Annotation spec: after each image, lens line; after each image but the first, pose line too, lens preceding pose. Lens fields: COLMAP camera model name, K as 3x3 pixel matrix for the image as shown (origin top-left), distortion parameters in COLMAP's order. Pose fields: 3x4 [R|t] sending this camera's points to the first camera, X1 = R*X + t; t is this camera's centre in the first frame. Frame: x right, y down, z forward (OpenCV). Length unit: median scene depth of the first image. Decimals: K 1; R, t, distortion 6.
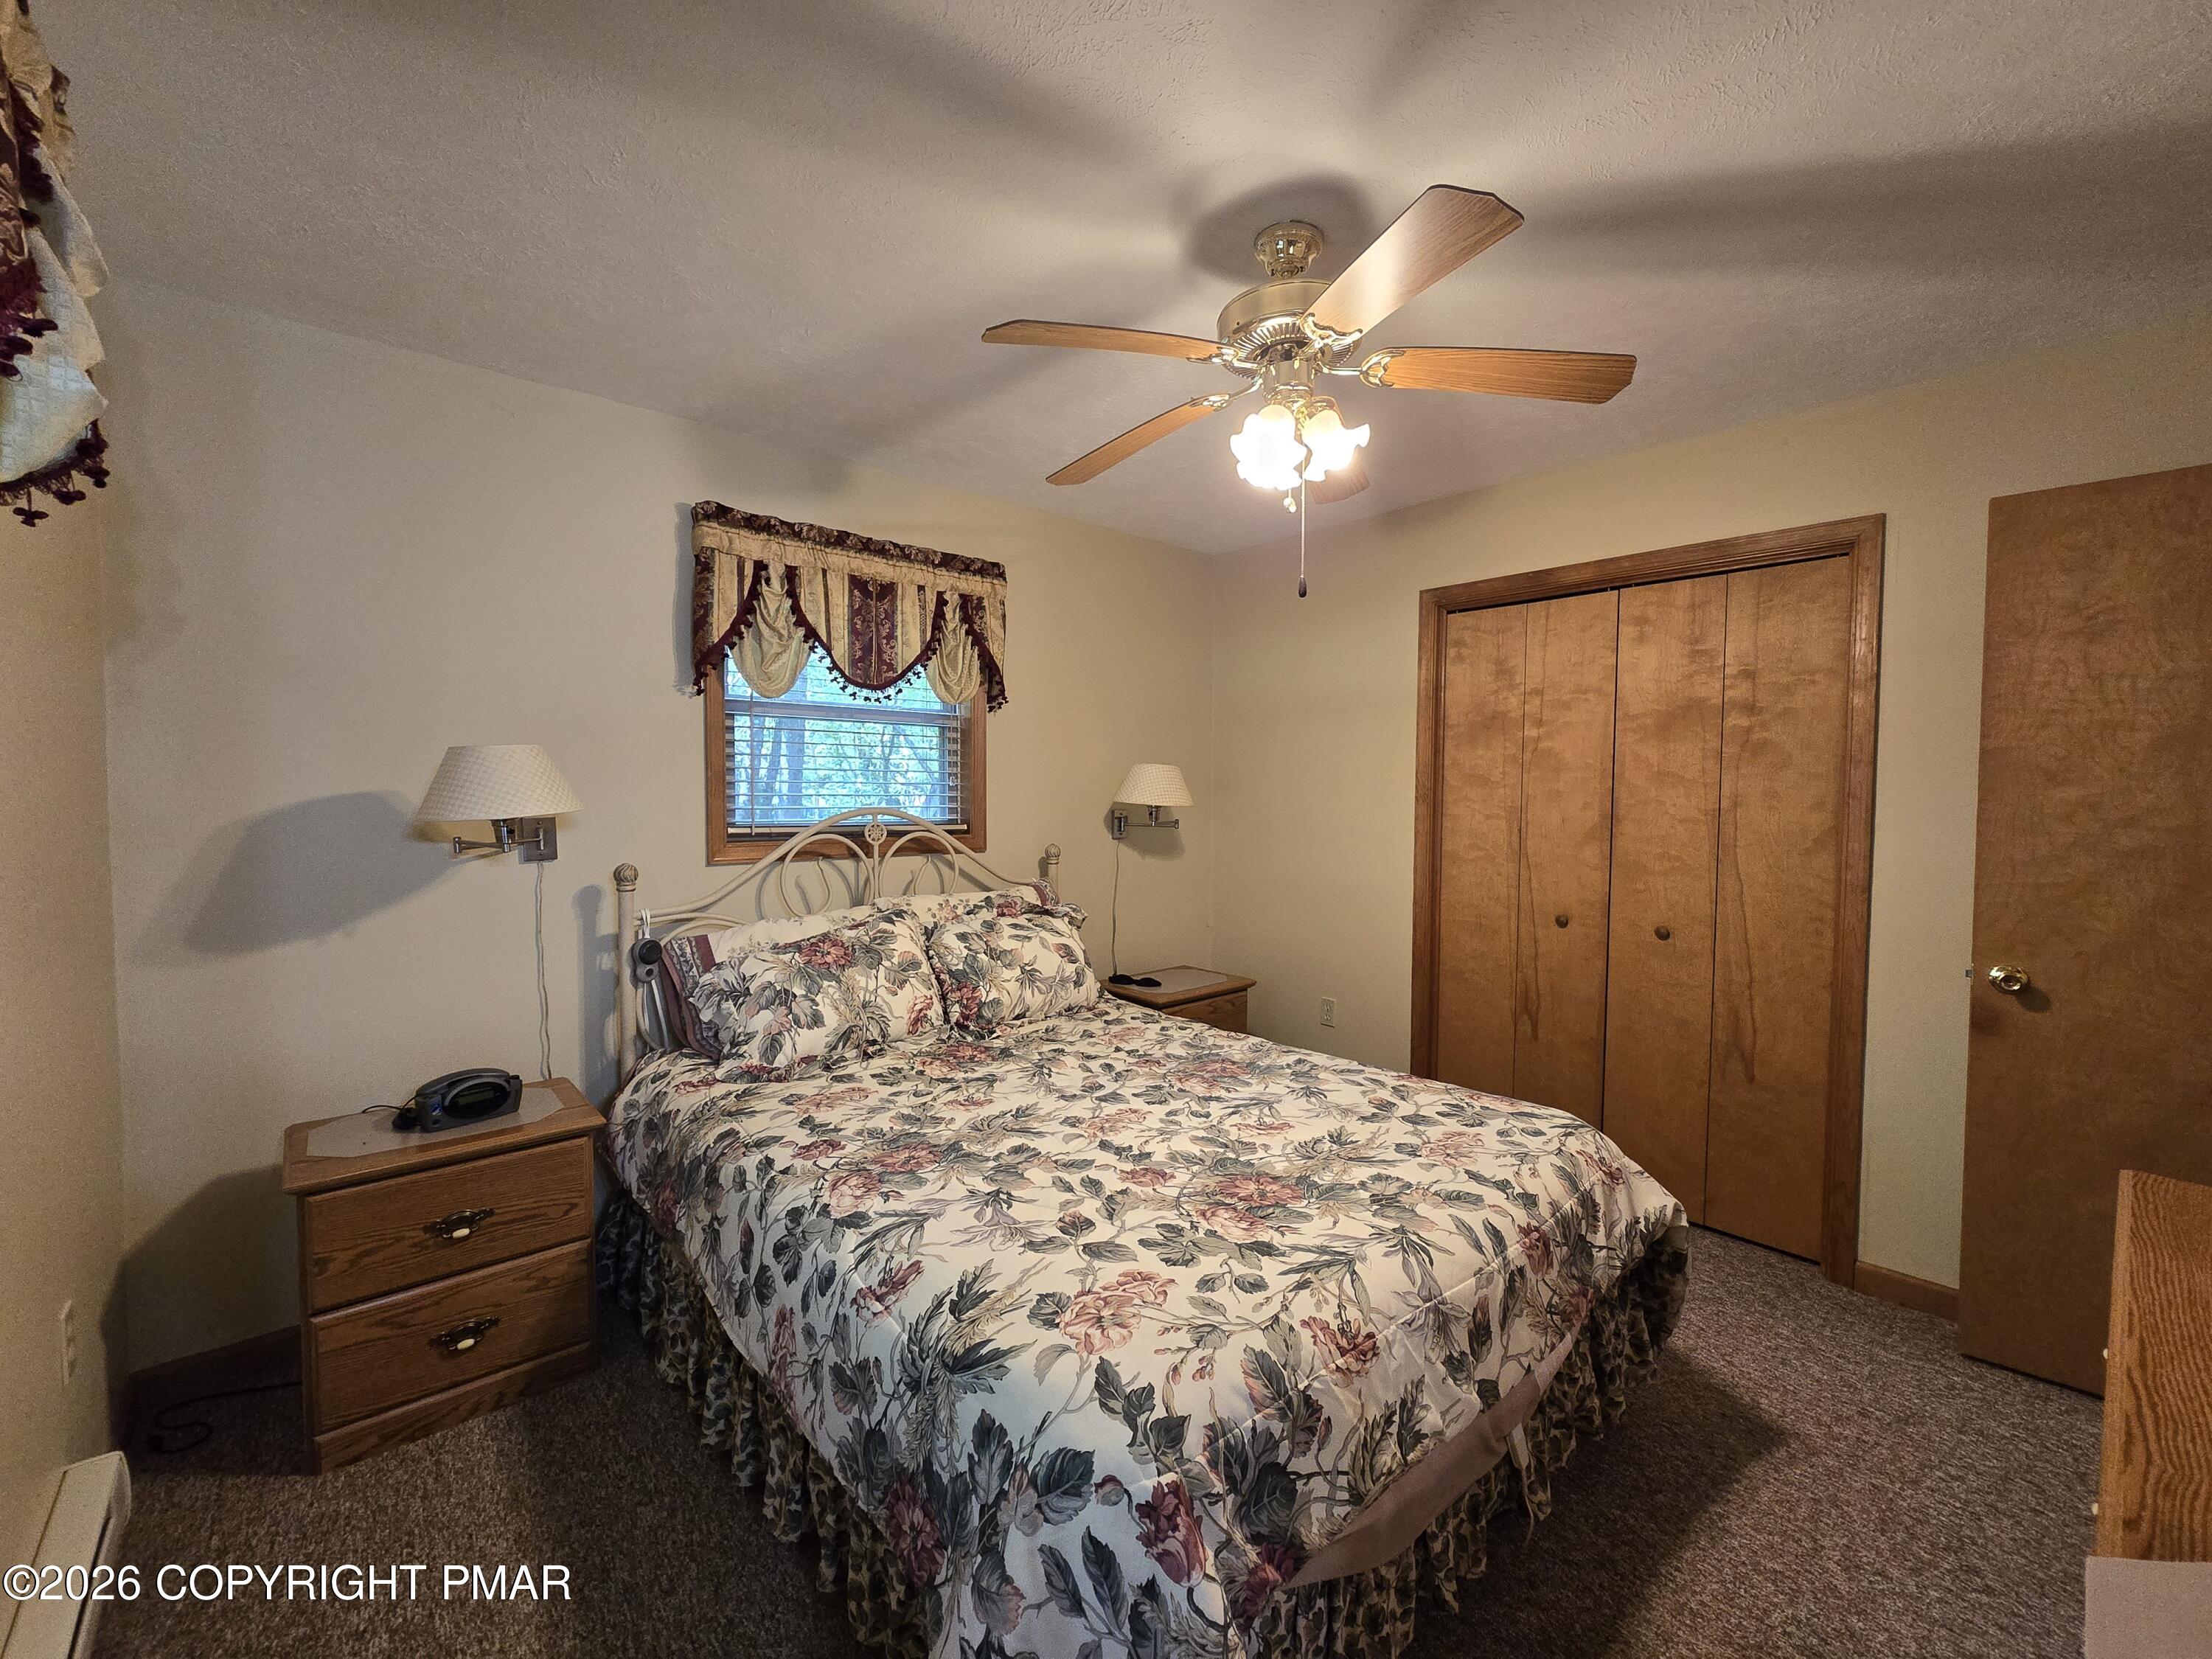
lens RADIAL K [[907.2, 0, 1112.0], [0, 907.2, 837.9], [0, 0, 1]] dist [-0.003535, 0.000570]
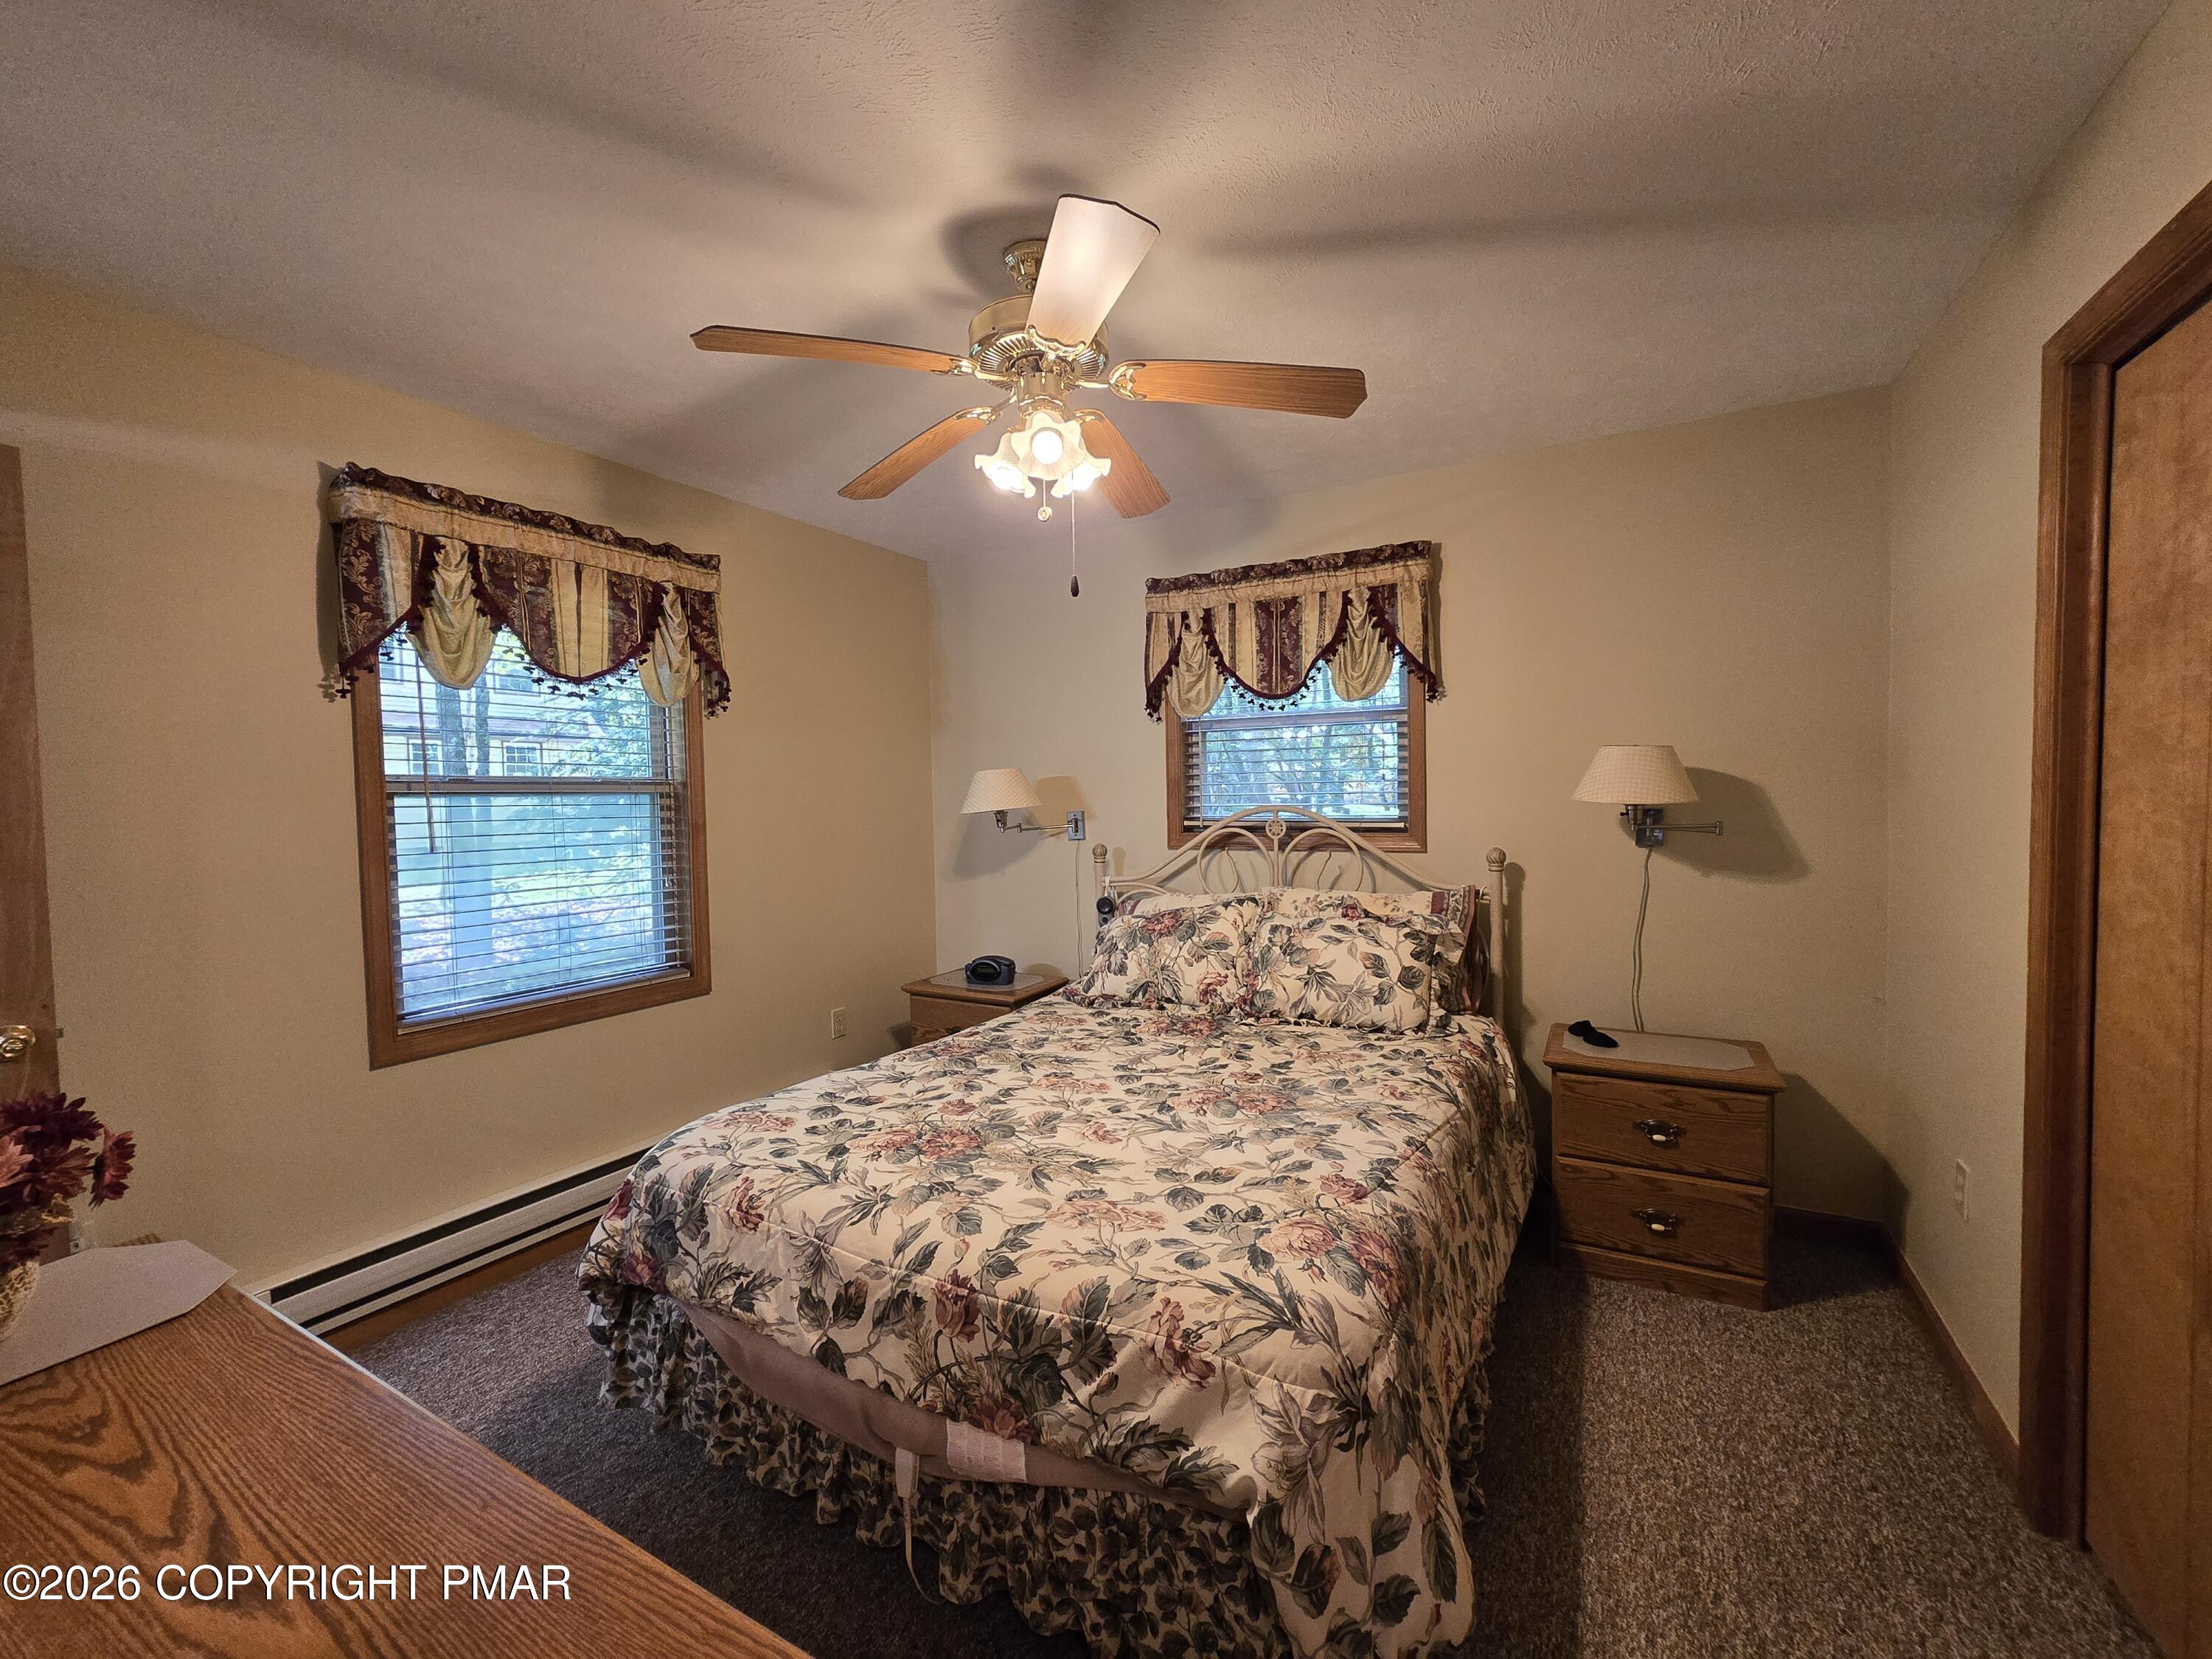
lens RADIAL K [[907.2, 0, 1112.5], [0, 907.2, 826.7], [0, 0, 1]] dist [-0.003535, 0.000570]
pose [[0.328776, 0.025510, -0.944063, 0.954290], [-0.024795, 0.999524, 0.018374, -0.029593], [0.944082, 0.017367, 0.329252, 0.590838]]
